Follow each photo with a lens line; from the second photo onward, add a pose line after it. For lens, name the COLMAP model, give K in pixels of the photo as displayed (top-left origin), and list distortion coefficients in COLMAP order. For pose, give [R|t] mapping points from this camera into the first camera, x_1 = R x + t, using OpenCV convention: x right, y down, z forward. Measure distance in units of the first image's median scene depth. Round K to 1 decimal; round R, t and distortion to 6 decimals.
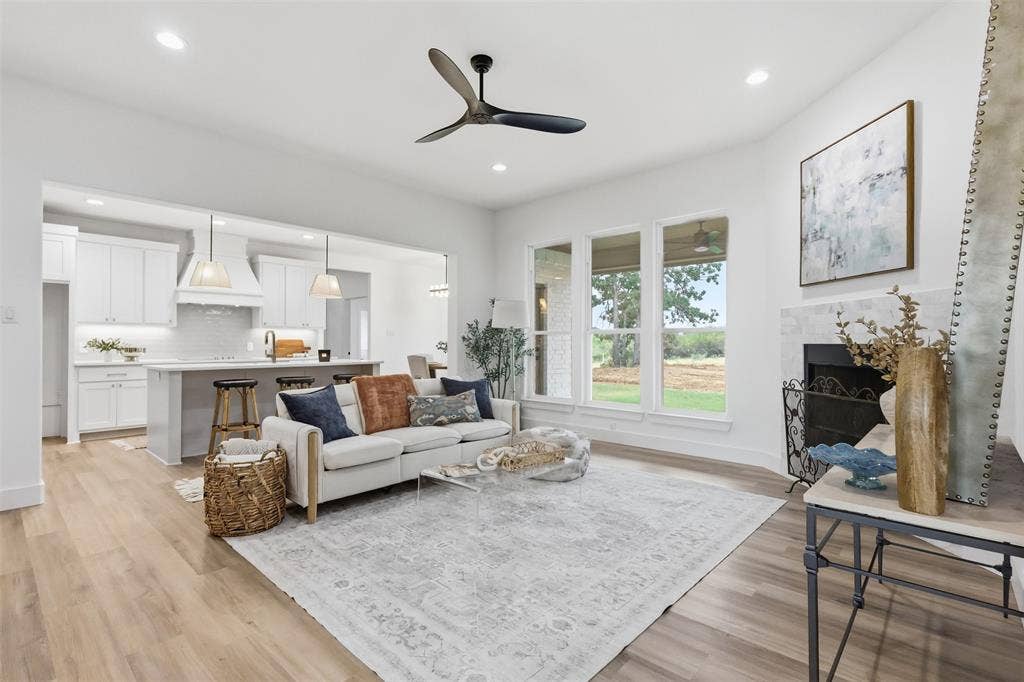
lens RADIAL K [[476.6, 0, 511.7], [0, 476.6, 338.7], [0, 0, 1]] dist [0.000010, 0.000914]
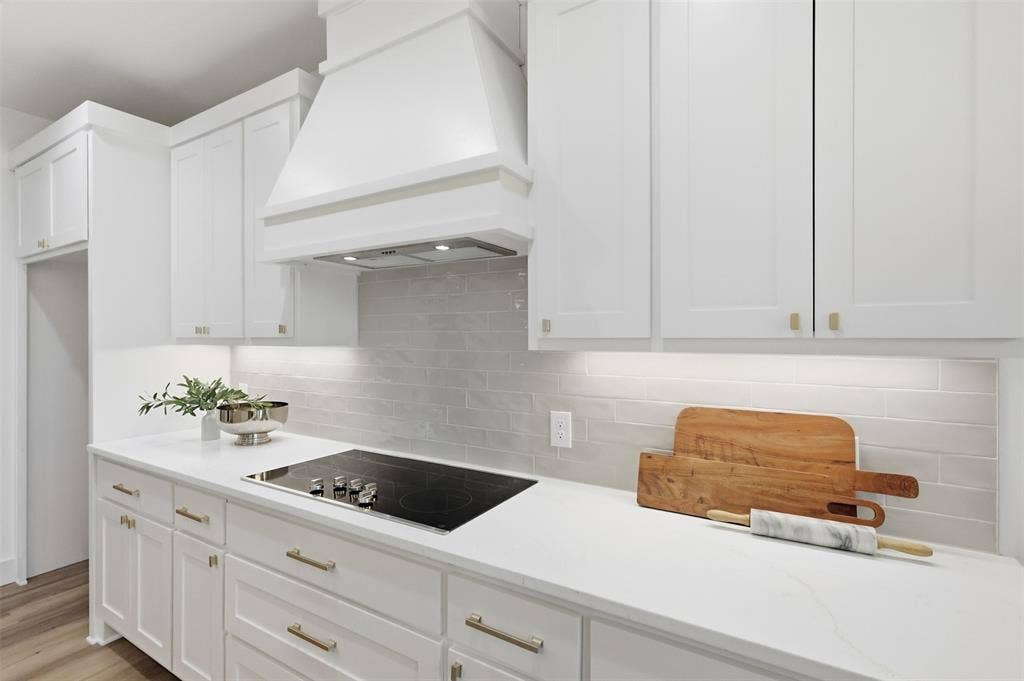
lens RADIAL K [[476.6, 0, 511.7], [0, 476.6, 338.2], [0, 0, 1]] dist [0.000010, 0.000914]
pose [[0.196260, 0.003915, -0.980544, -0.384055], [0.008506, 0.999948, 0.005695, -0.031036], [0.980515, -0.009458, 0.196216, 1.065362]]
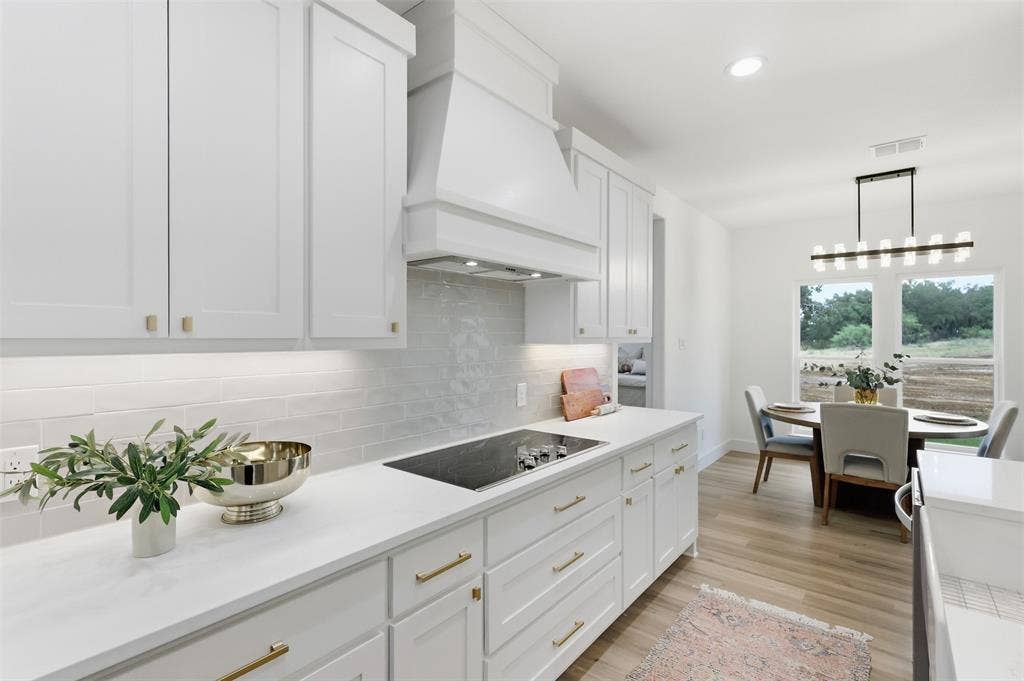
lens RADIAL K [[476.6, 0, 511.7], [0, 476.6, 338.2], [0, 0, 1]] dist [0.000010, 0.000914]
pose [[0.998115, 0.001107, 0.061368, -0.659223], [-0.001843, 0.999927, 0.011927, -0.033767], [-0.061350, -0.012018, 0.998044, 0.740052]]
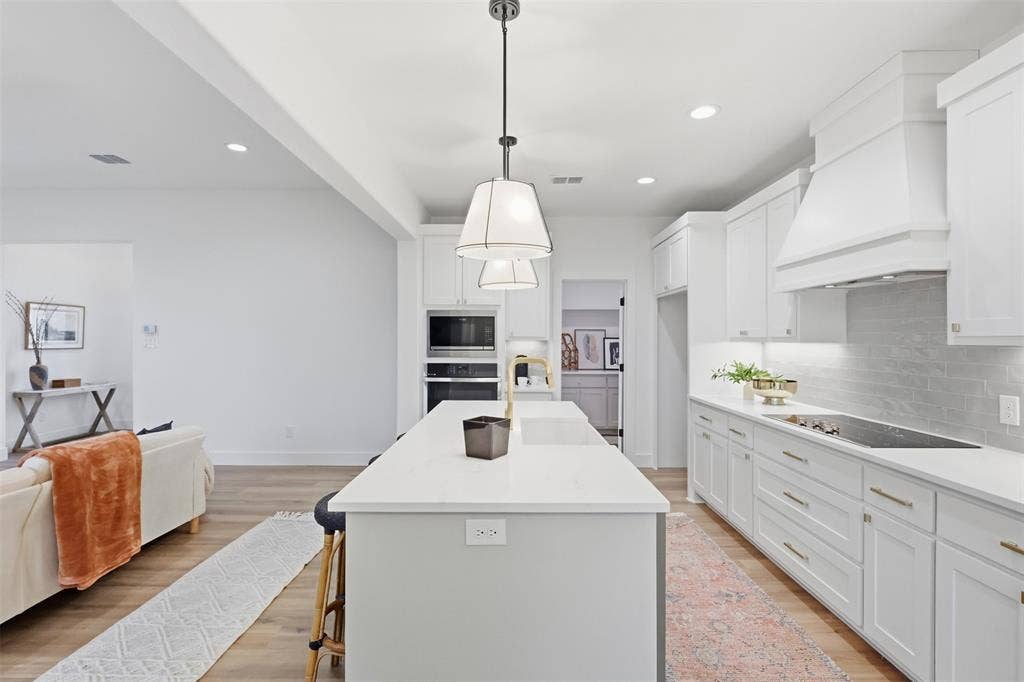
lens RADIAL K [[476.6, 0, 511.7], [0, 476.6, 338.7], [0, 0, 1]] dist [0.000010, 0.000914]
pose [[-0.747105, 0.001091, -0.664705, -0.174825], [0.006447, 0.999964, -0.005605, -0.028411], [0.664675, -0.008473, -0.747085, 1.157023]]
